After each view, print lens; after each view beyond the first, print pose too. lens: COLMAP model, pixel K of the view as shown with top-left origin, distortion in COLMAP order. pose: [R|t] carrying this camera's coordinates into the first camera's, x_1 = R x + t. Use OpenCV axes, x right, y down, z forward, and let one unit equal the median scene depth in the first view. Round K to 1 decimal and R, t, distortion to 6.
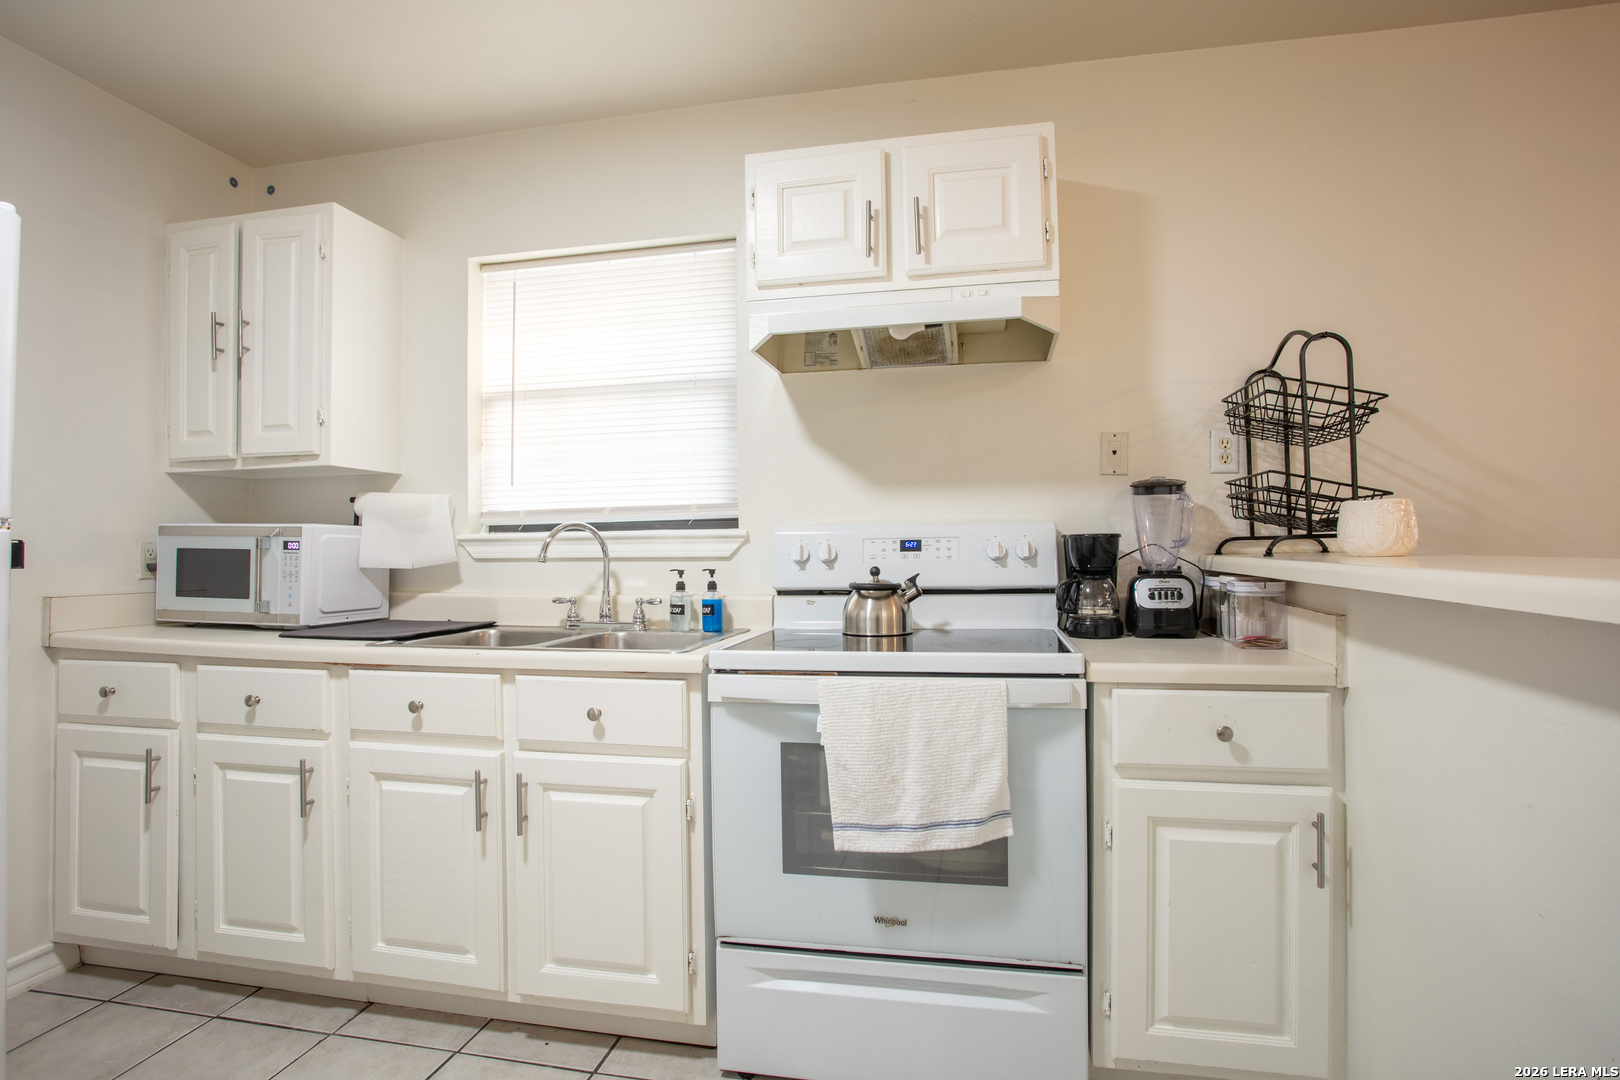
lens RADIAL K [[832.4, 0, 804.1], [0, 832.4, 532.5], [0, 0, 1]] dist [-0.063271, 0.024263]
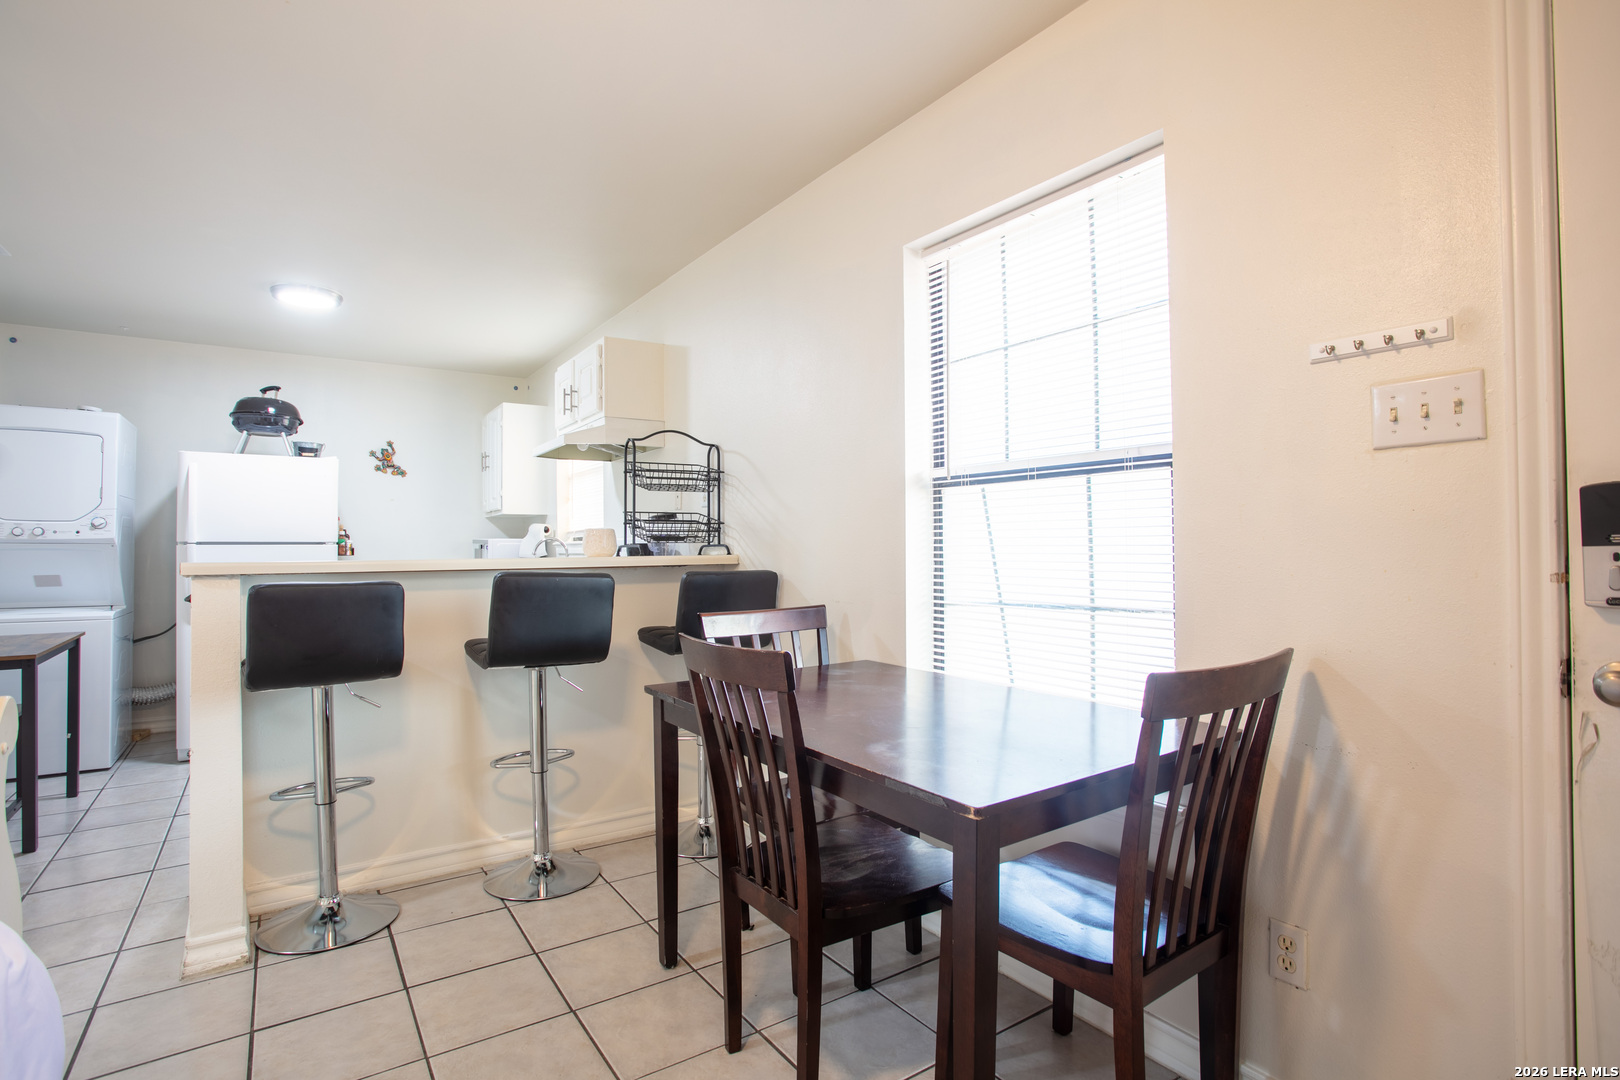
lens RADIAL K [[789.7, 0, 814.3], [0, 789.7, 539.4], [0, 0, 1]] dist [-0.055408, 0.019020]
pose [[0.715180, -0.002355, -0.698936, 1.866289], [0.013535, 0.999853, 0.010481, -0.021077], [0.698809, -0.016956, 0.715107, -0.009219]]
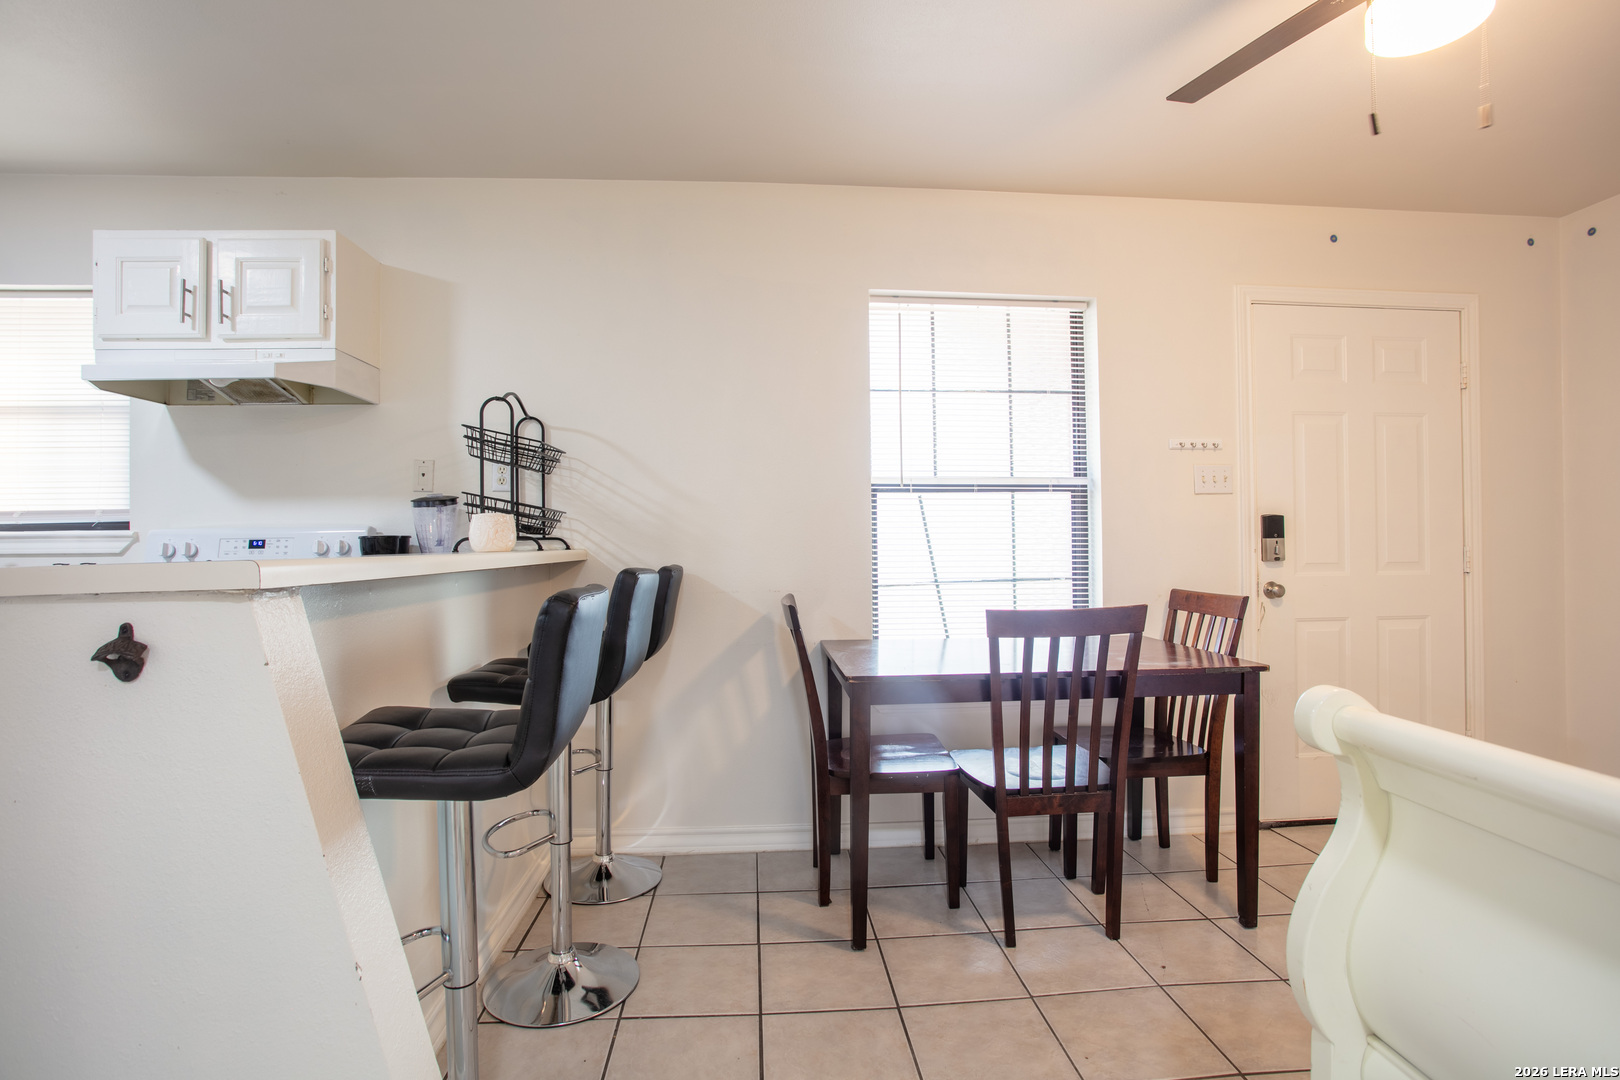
lens RADIAL K [[789.7, 0, 815.3], [0, 789.7, 539.3], [0, 0, 1]] dist [-0.055408, 0.019020]
pose [[0.961652, 0.004308, 0.274240, 0.660922], [-0.005949, 0.999969, 0.005153, -0.003212], [-0.274209, -0.006587, 0.961648, -0.406233]]
